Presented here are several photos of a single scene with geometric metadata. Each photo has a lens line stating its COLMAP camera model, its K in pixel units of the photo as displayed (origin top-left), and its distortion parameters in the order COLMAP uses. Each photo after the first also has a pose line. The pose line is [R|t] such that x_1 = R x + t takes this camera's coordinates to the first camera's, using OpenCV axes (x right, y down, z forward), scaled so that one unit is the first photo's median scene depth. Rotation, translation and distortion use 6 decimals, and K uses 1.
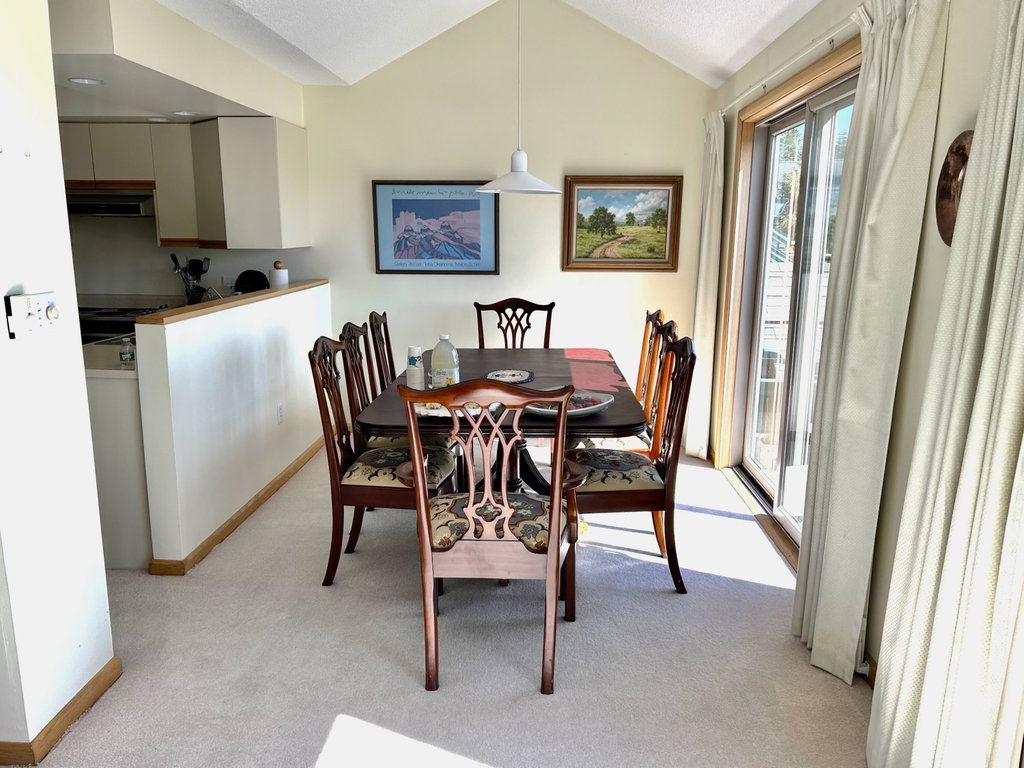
lens RADIAL K [[765.3, 0, 512.0], [0, 765.3, 390.7], [0, 0, 1]] dist [0.014768, 0.000587]
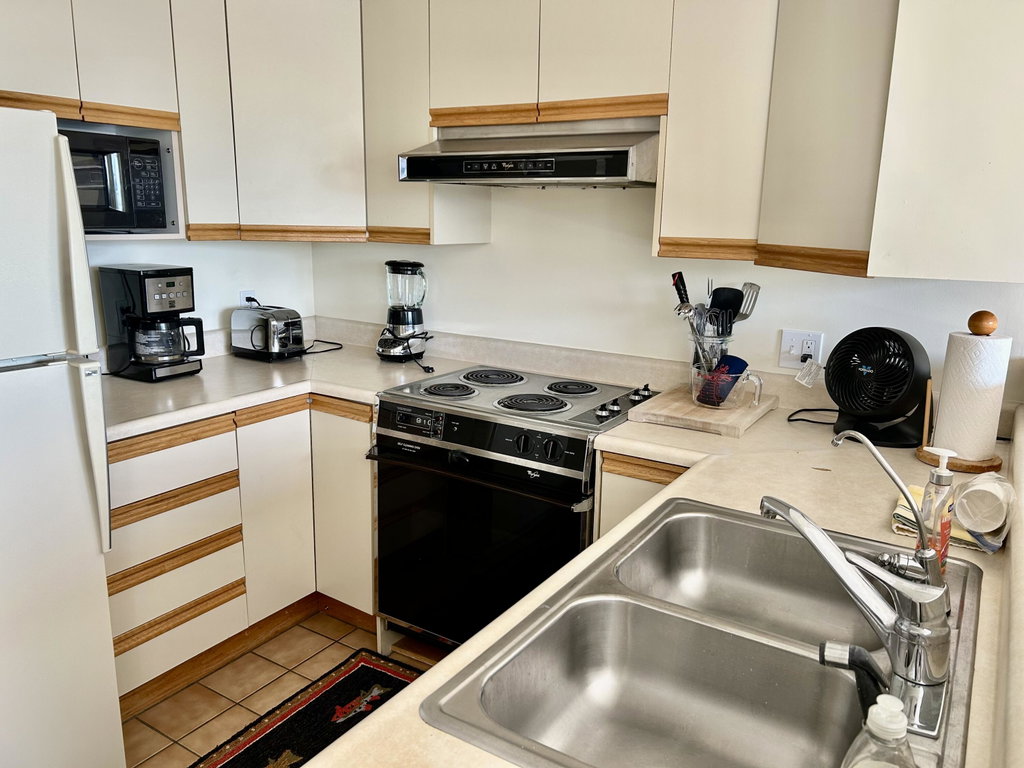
lens RADIAL K [[765.3, 0, 510.8], [0, 765.3, 382.6], [0, 0, 1]] dist [0.014768, 0.000587]
pose [[0.863611, 0.119502, -0.489791, -0.313000], [-0.111503, 0.992717, 0.045603, -0.129242], [0.491674, 0.015230, 0.870646, 0.596924]]
